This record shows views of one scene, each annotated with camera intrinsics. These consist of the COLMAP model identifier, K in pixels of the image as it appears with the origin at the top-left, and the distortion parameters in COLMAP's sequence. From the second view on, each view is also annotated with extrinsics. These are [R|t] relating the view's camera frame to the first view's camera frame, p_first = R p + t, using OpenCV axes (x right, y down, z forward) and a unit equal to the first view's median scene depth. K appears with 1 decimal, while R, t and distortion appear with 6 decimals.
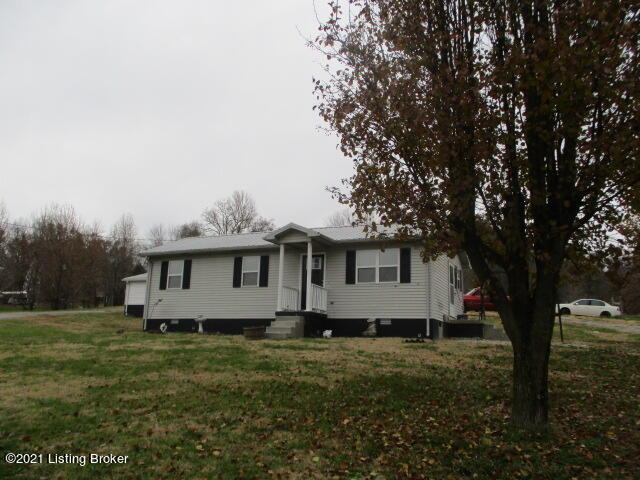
lens RADIAL K [[561.7, 0, 320.0], [0, 561.7, 240.0], [0, 0, 1]] dist [-0.010158, -0.008029]
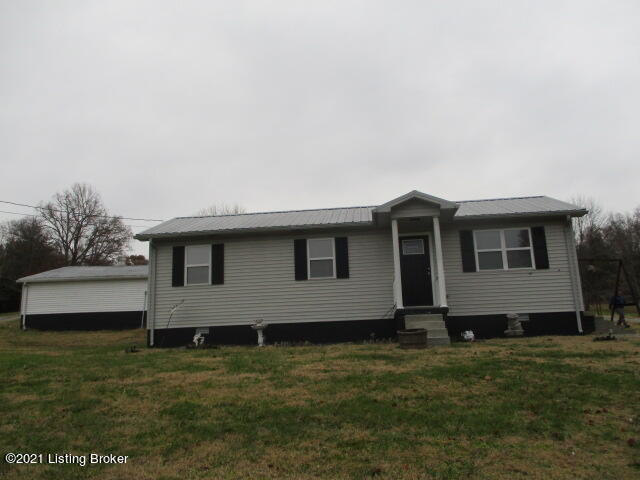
lens RADIAL K [[561.7, 0, 320.0], [0, 561.7, 240.0], [0, 0, 1]] dist [-0.010158, -0.008029]
pose [[0.944073, 0.009499, 0.329599, -0.366977], [-0.005995, 0.999914, -0.011645, 0.039552], [-0.329681, 0.009017, 0.944049, 0.292886]]
